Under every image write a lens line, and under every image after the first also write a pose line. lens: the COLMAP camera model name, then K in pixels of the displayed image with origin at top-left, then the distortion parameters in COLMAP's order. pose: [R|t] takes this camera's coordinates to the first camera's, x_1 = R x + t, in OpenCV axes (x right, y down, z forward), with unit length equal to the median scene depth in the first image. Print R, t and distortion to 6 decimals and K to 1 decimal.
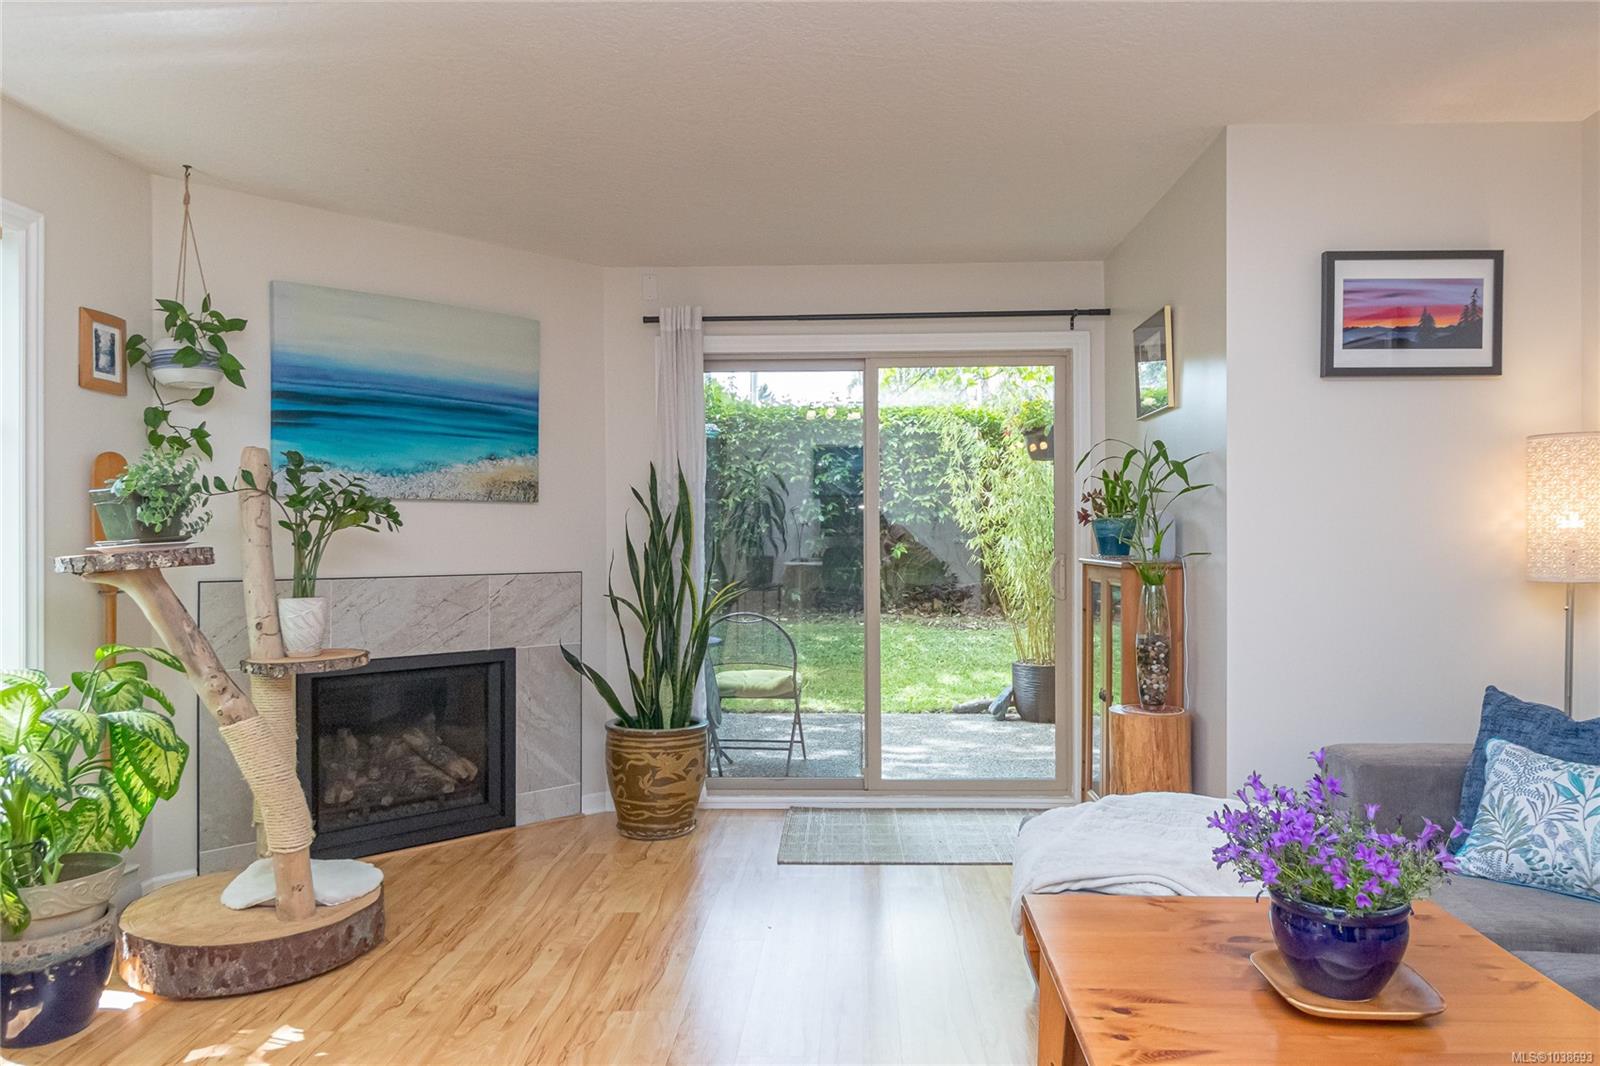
lens RADIAL K [[1032.7, 0, 800.0], [0, 1032.7, 533.0], [0, 0, 1]] dist [0.001963, -0.000722]
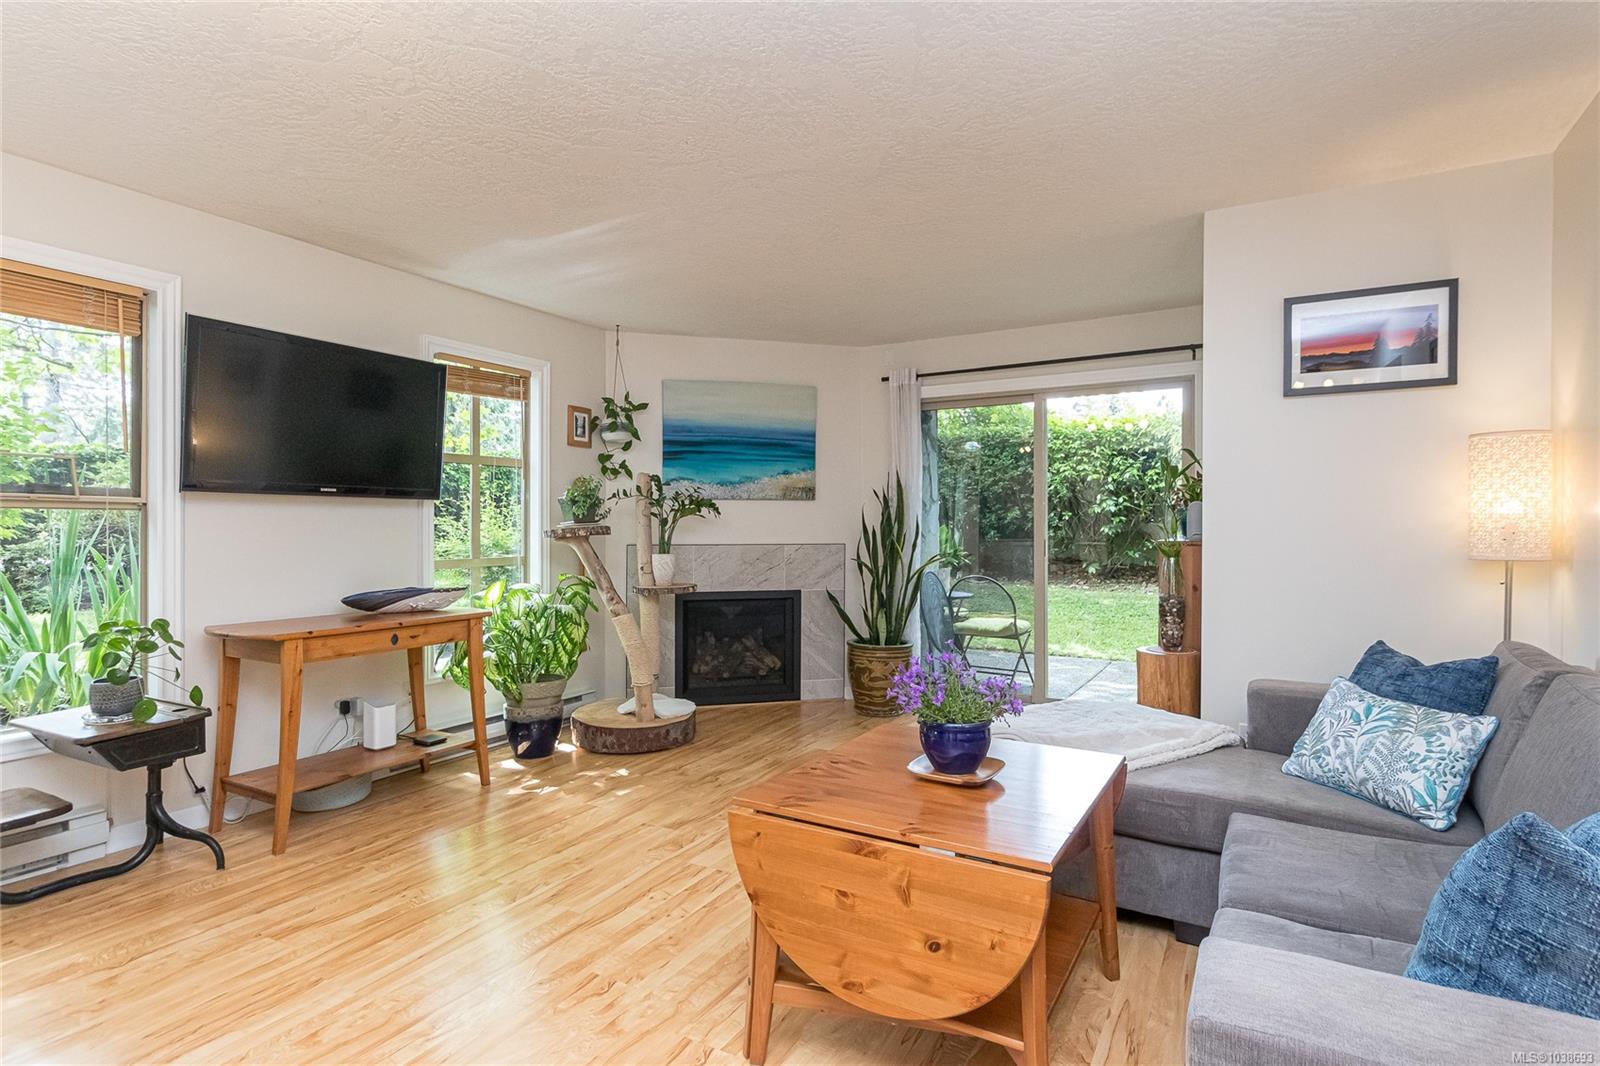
lens RADIAL K [[829.5, 0, 802.0], [0, 829.5, 521.2], [0, 0, 1]] dist [0.000329, 0.000394]
pose [[0.877014, 0.001010, -0.480463, 0.432739], [-0.000983, 0.999999, 0.000308, 0.003555], [0.480463, 0.000202, 0.877015, -0.171307]]
